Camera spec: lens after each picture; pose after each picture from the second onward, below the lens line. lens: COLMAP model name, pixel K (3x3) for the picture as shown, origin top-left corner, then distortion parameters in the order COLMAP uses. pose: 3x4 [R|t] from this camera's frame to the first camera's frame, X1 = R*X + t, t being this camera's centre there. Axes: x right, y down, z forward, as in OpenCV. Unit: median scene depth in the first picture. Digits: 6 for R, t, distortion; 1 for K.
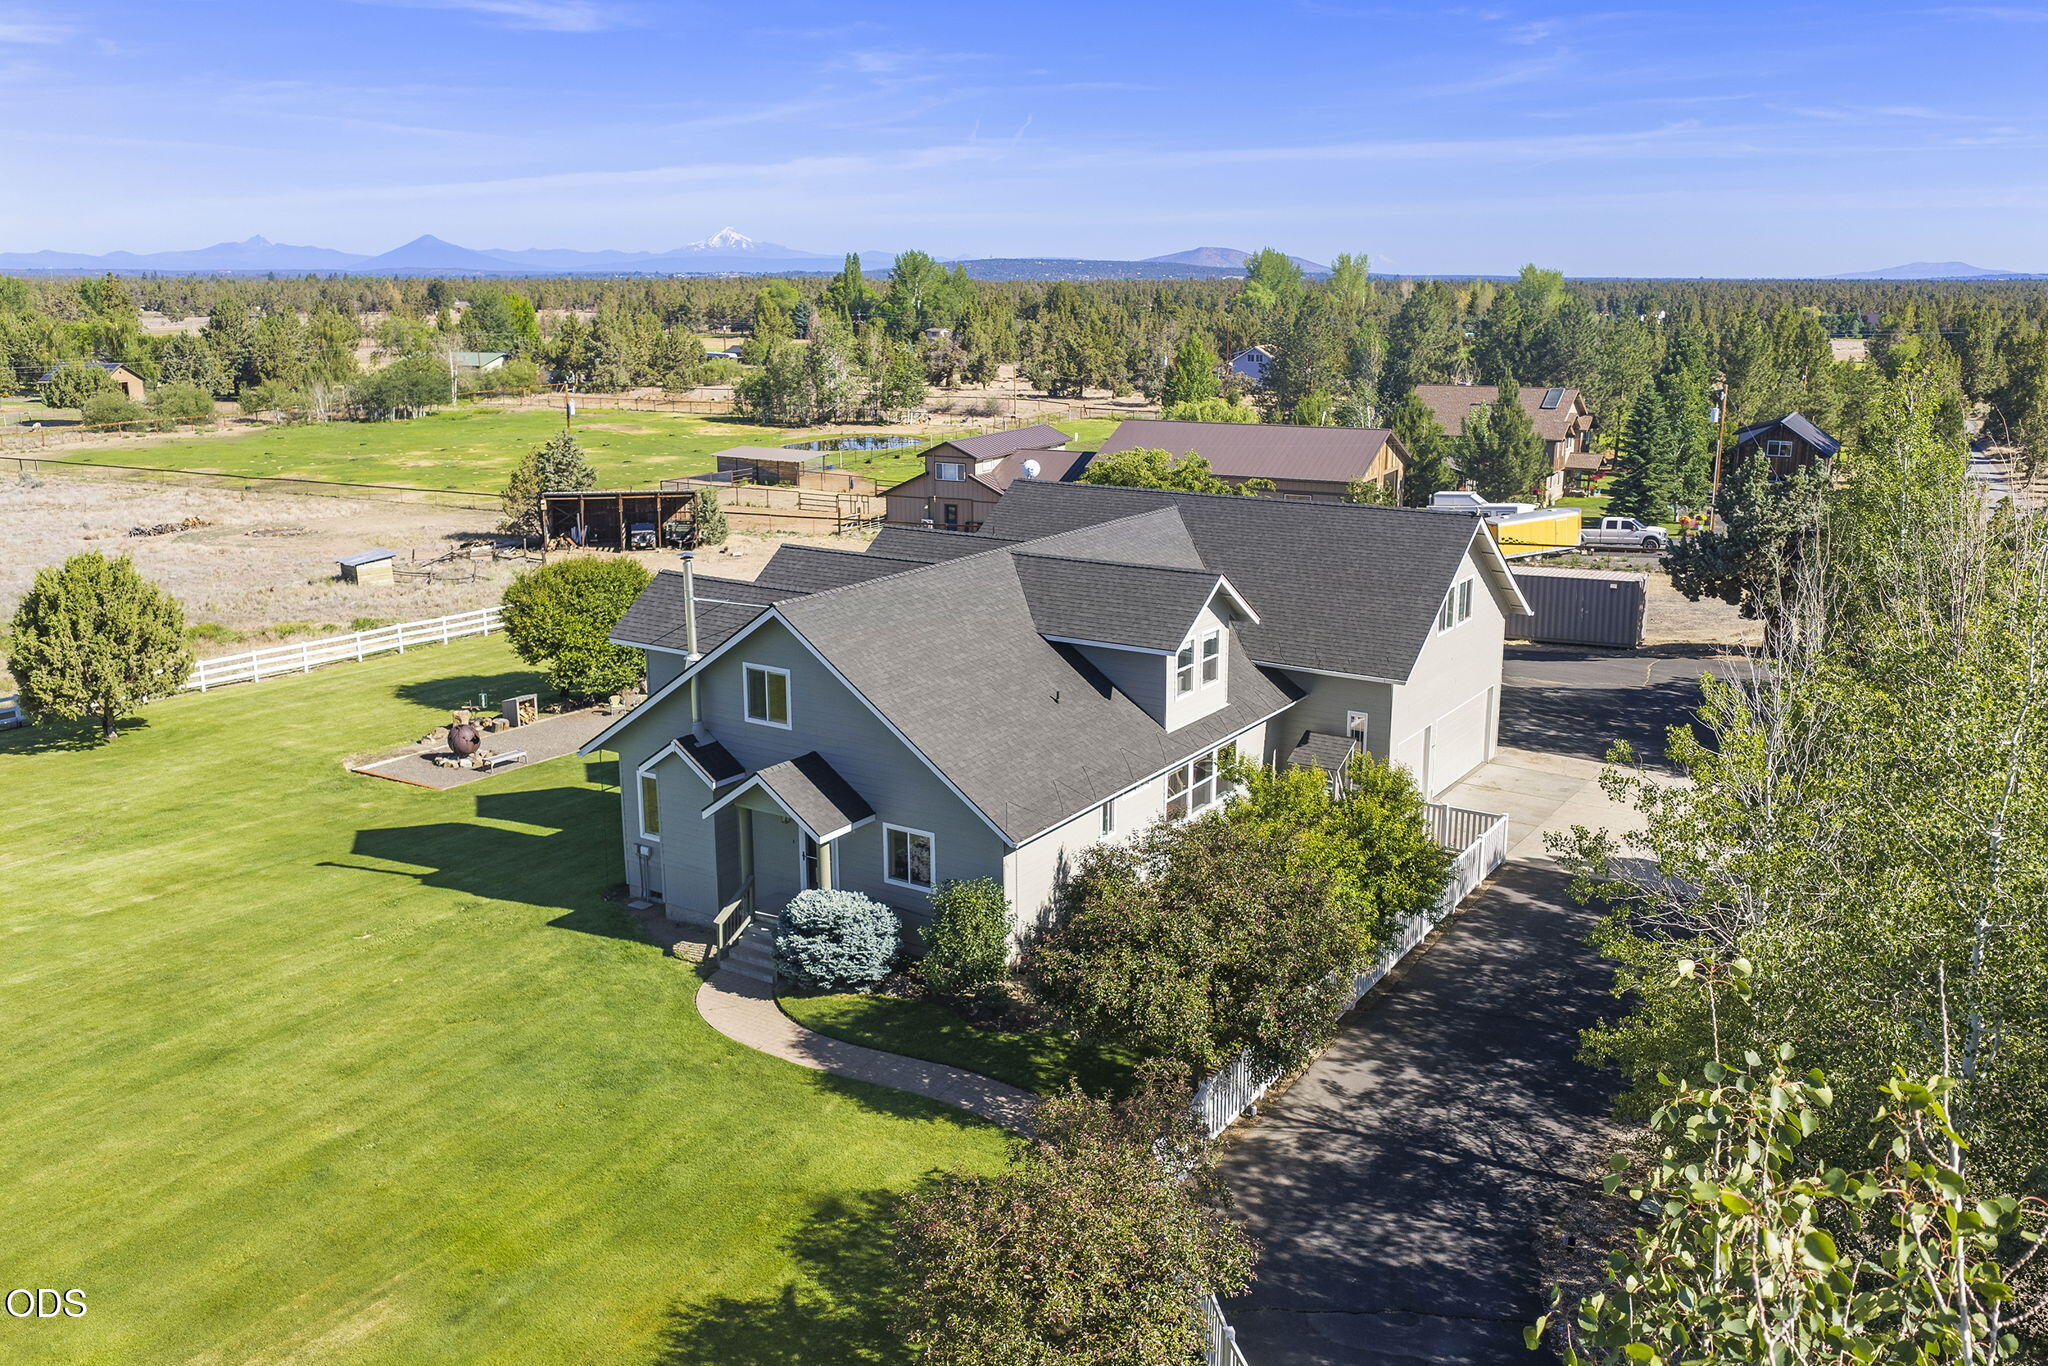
lens RADIAL K [[1695.9, 0, 1024.0], [0, 1695.9, 683.0], [0, 0, 1]] dist [0.021602, -0.054055]
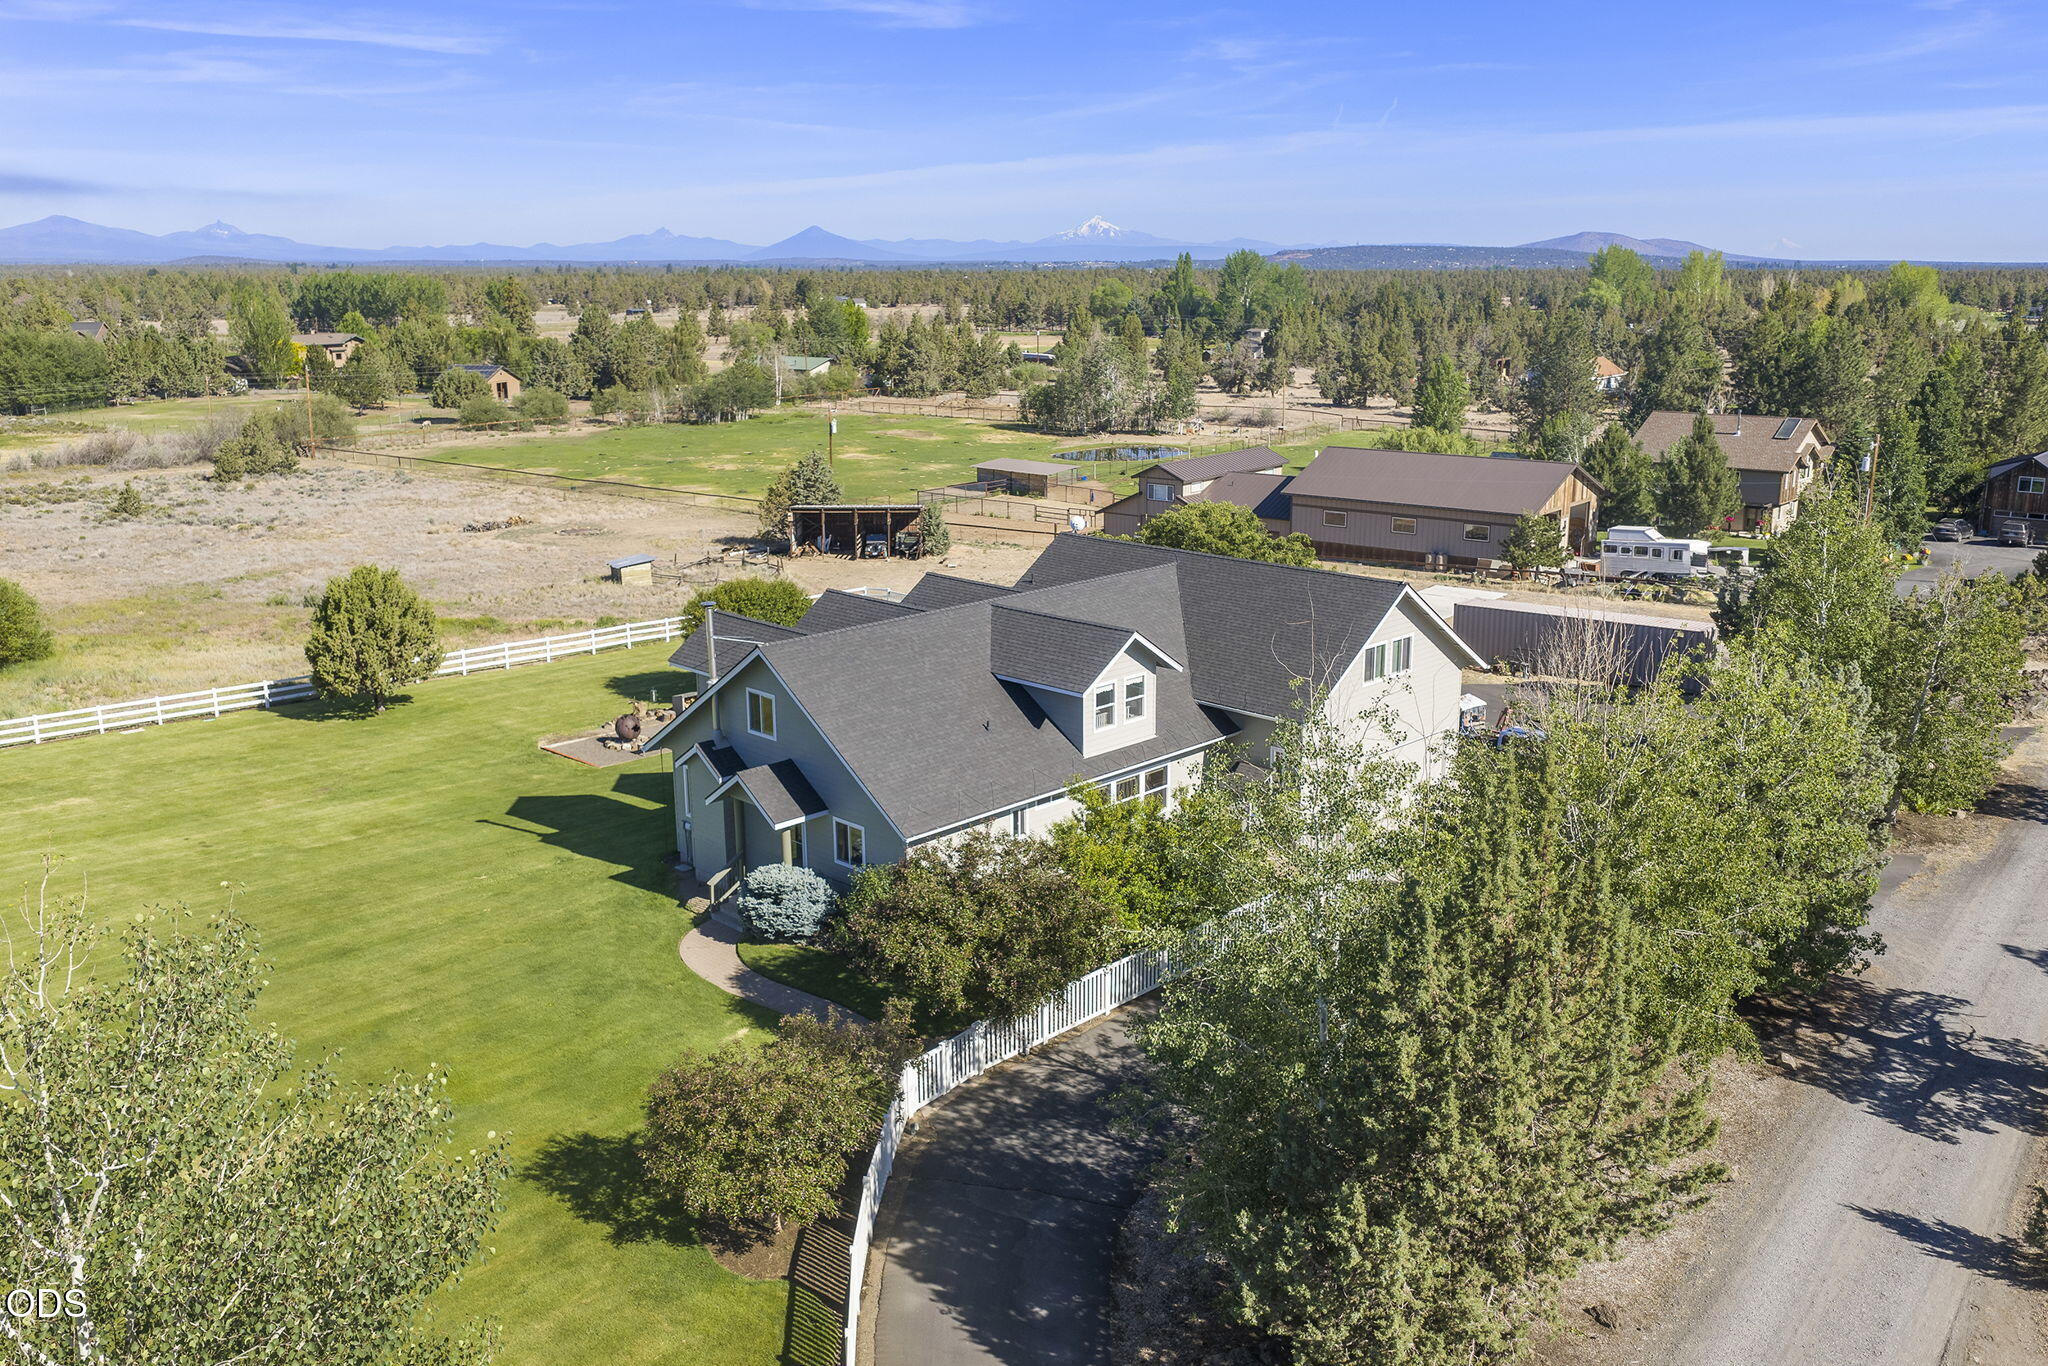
lens RADIAL K [[1695.9, 0, 1024.0], [0, 1695.9, 683.0], [0, 0, 1]] dist [0.021602, -0.054055]
pose [[0.978037, 0.045846, -0.203326, 0.190438], [-0.044344, 0.998945, 0.011940, -0.025018], [0.203659, -0.002662, 0.979038, -0.145501]]
